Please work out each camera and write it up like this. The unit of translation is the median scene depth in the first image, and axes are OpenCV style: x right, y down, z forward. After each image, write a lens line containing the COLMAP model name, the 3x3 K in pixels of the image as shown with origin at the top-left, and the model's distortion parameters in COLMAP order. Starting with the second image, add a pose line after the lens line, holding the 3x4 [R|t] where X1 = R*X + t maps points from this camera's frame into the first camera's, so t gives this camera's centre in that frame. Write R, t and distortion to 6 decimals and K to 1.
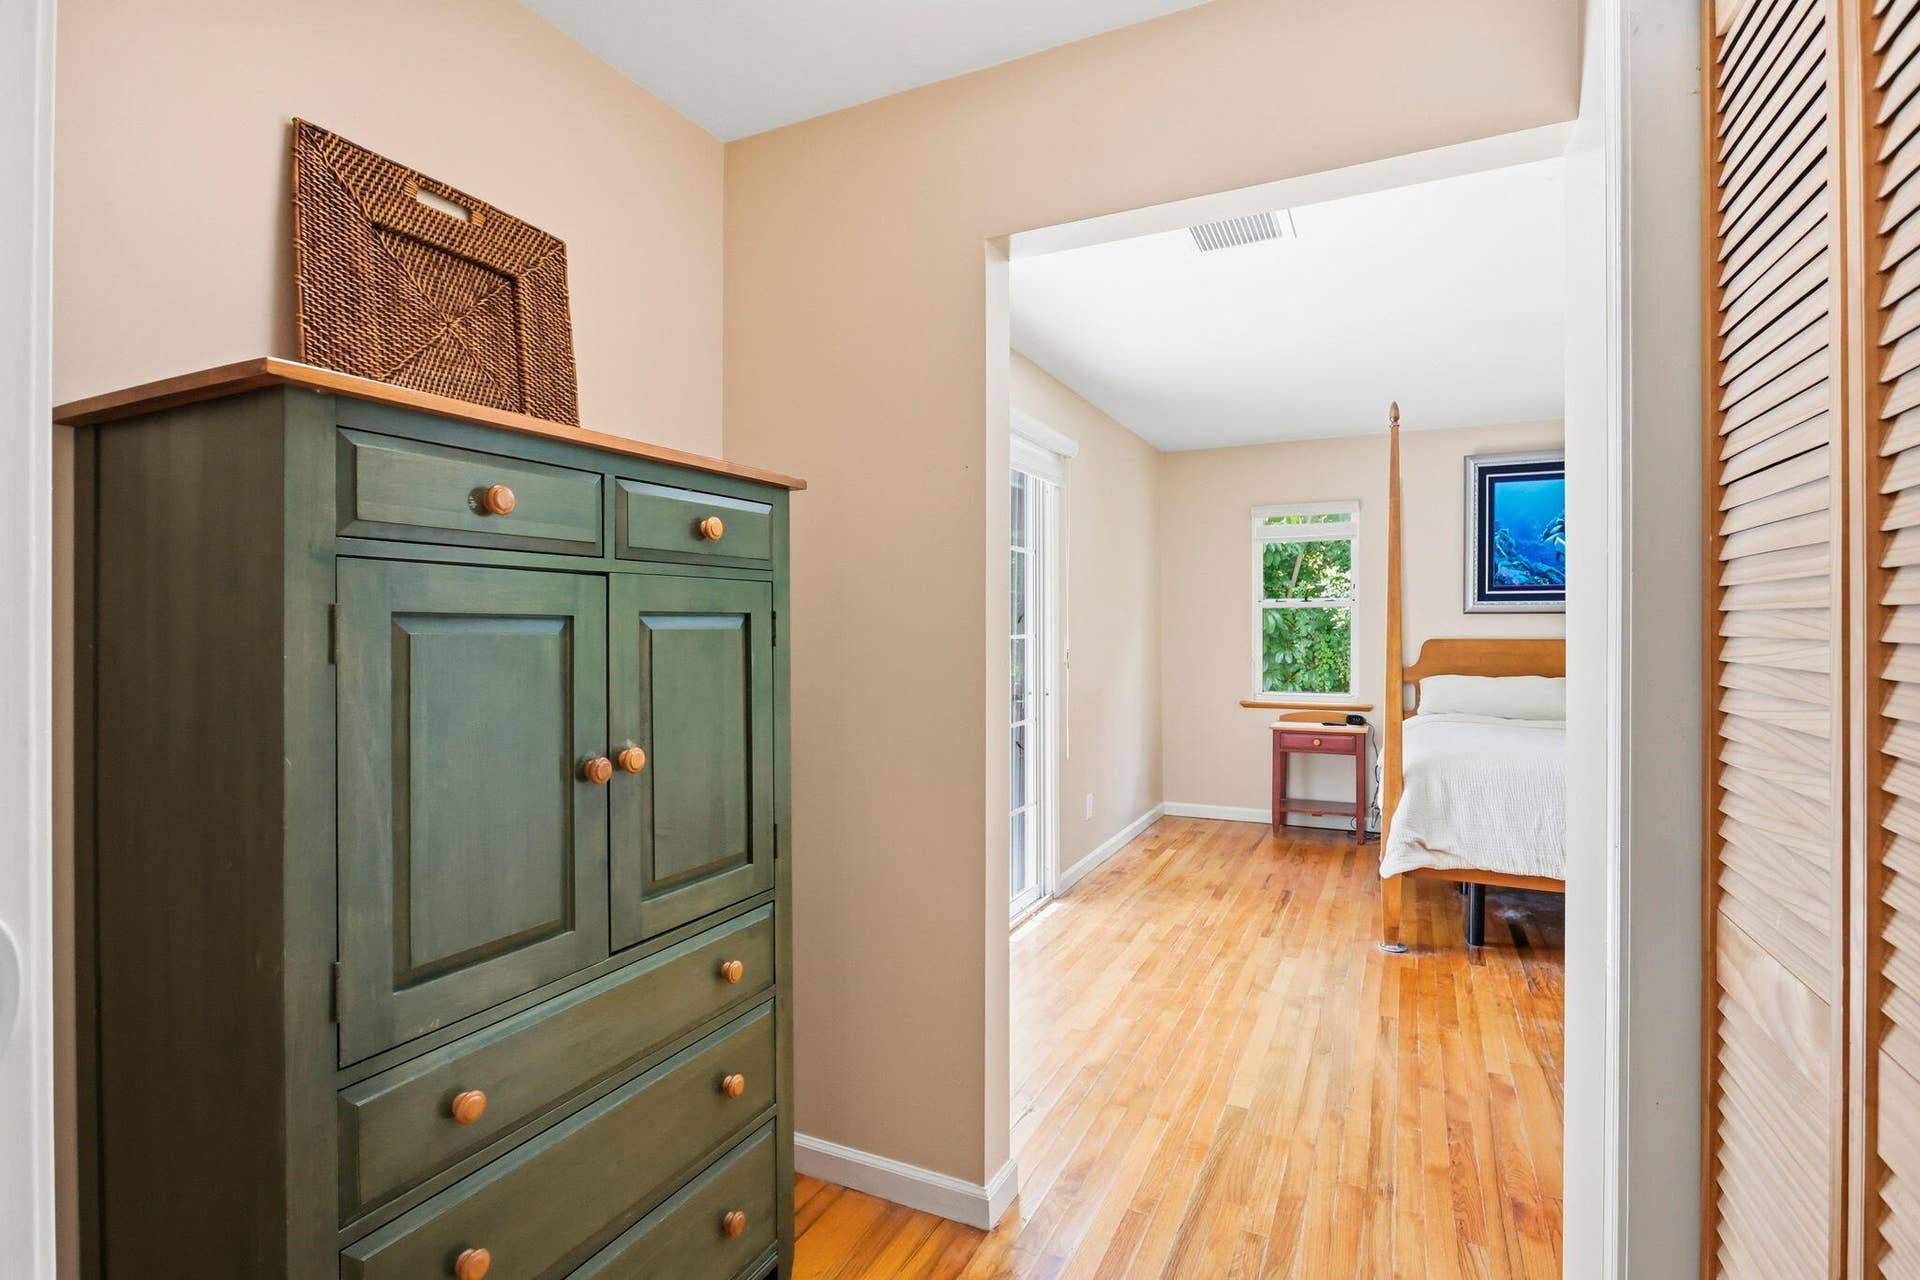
lens RADIAL K [[923.4, 0, 947.8], [0, 923.4, 632.4], [0, 0, 1]] dist [-0.014700, 0.000921]
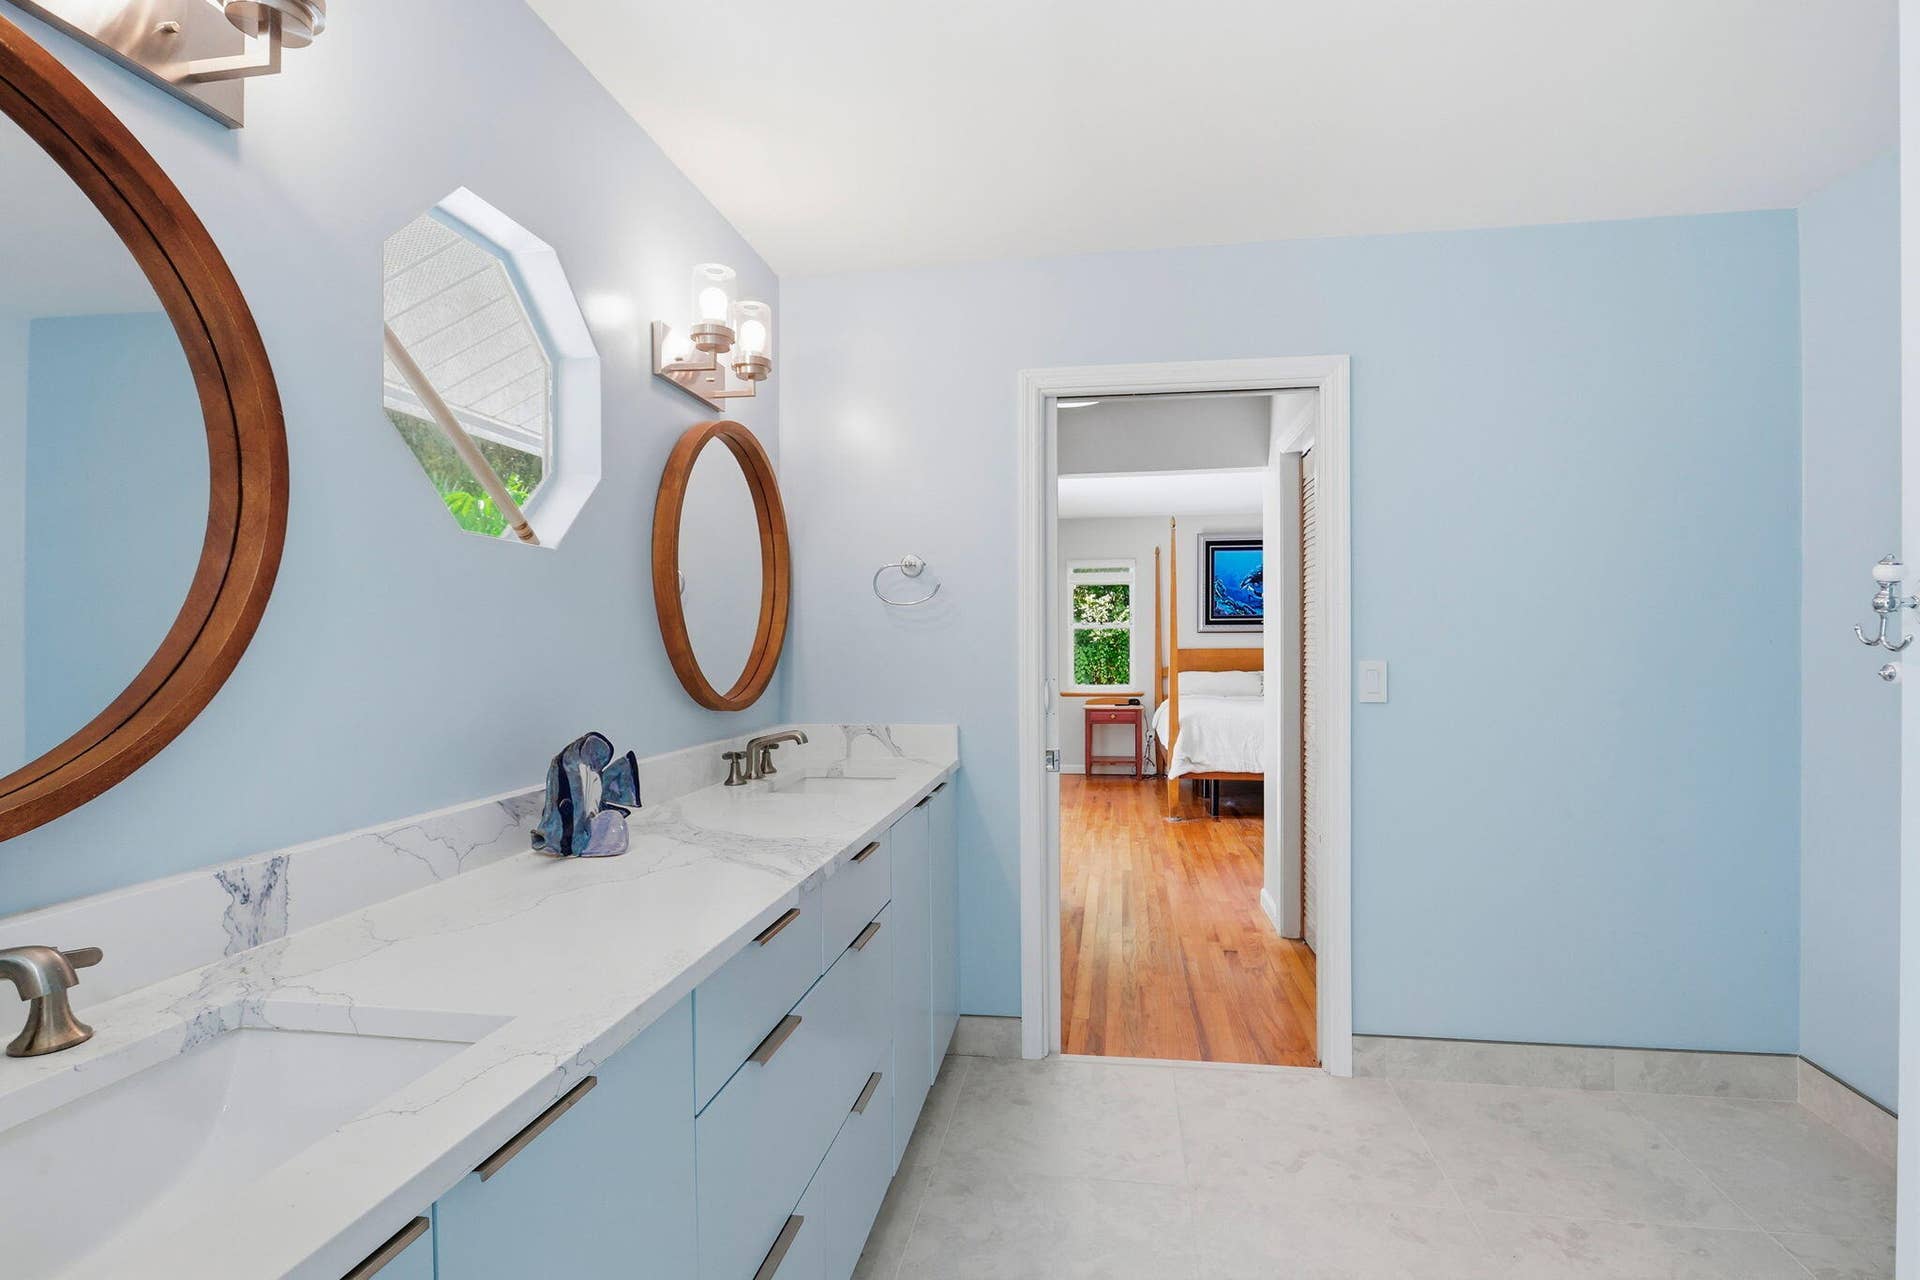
lens RADIAL K [[923.4, 0, 968.6], [0, 923.4, 641.5], [0, 0, 1]] dist [-0.014700, 0.000921]
pose [[0.954068, 0.000731, 0.299590, -0.294587], [0.001354, 0.999976, -0.006752, 0.004811], [-0.299588, 0.006847, 0.954044, -0.403236]]
